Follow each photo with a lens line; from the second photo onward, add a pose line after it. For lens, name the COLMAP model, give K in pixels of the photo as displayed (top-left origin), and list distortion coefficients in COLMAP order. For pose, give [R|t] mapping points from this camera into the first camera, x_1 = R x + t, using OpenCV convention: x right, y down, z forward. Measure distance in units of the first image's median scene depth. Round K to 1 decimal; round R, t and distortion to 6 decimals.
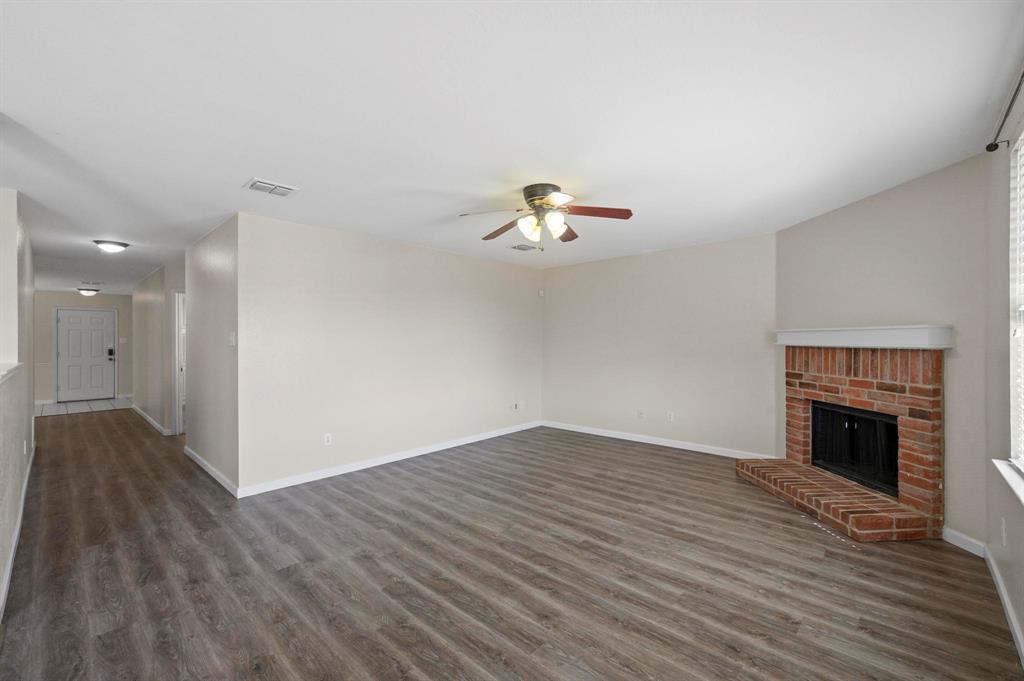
lens RADIAL K [[426.7, 0, 516.2], [0, 426.7, 338.8], [0, 0, 1]] dist [0.000503, -0.000521]
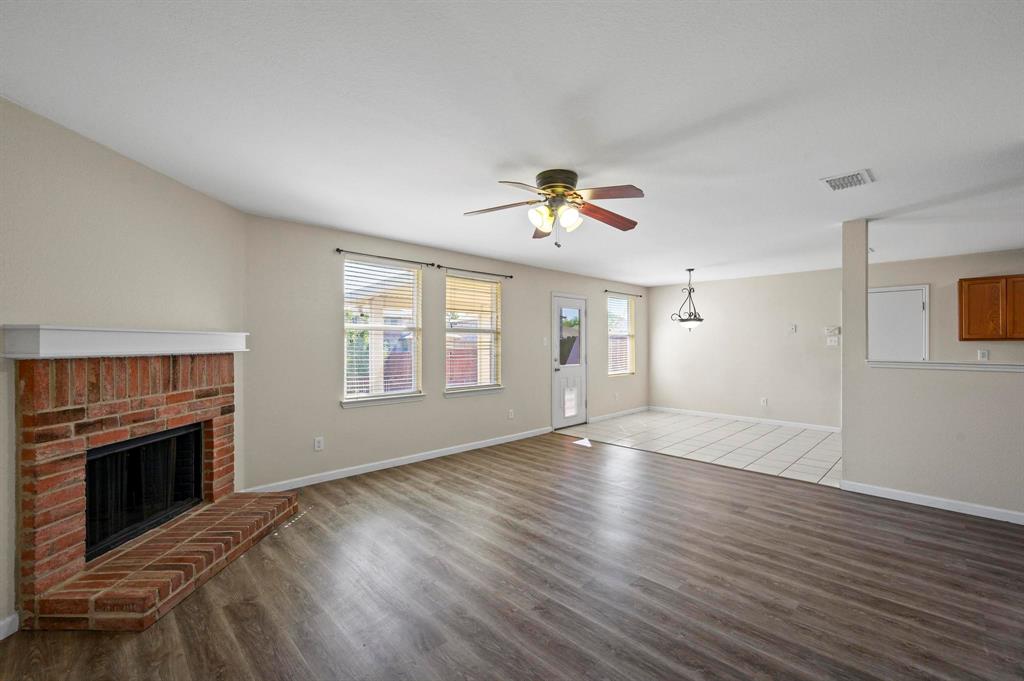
lens RADIAL K [[426.7, 0, 516.2], [0, 426.7, 338.8], [0, 0, 1]] dist [0.000503, -0.000521]
pose [[-0.998805, 0.005037, 0.048619, 0.102950], [0.004524, 0.999933, -0.010659, 0.001501], [-0.048670, -0.010427, -0.998760, 1.880117]]
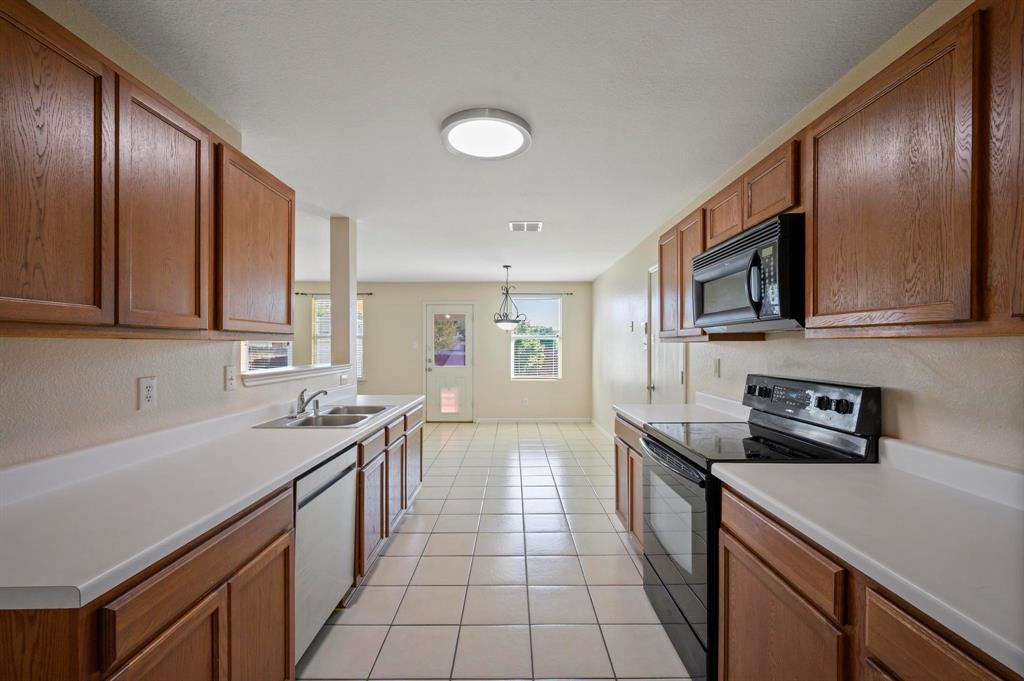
lens RADIAL K [[419.9, 0, 522.8], [0, 419.9, 346.5], [0, 0, 1]] dist [0.000714, 0.000088]
pose [[-0.693580, 0.004798, 0.720364, -1.952612], [0.002991, 0.999988, -0.003781, 0.013036], [-0.720374, -0.000468, -0.693586, 1.055741]]
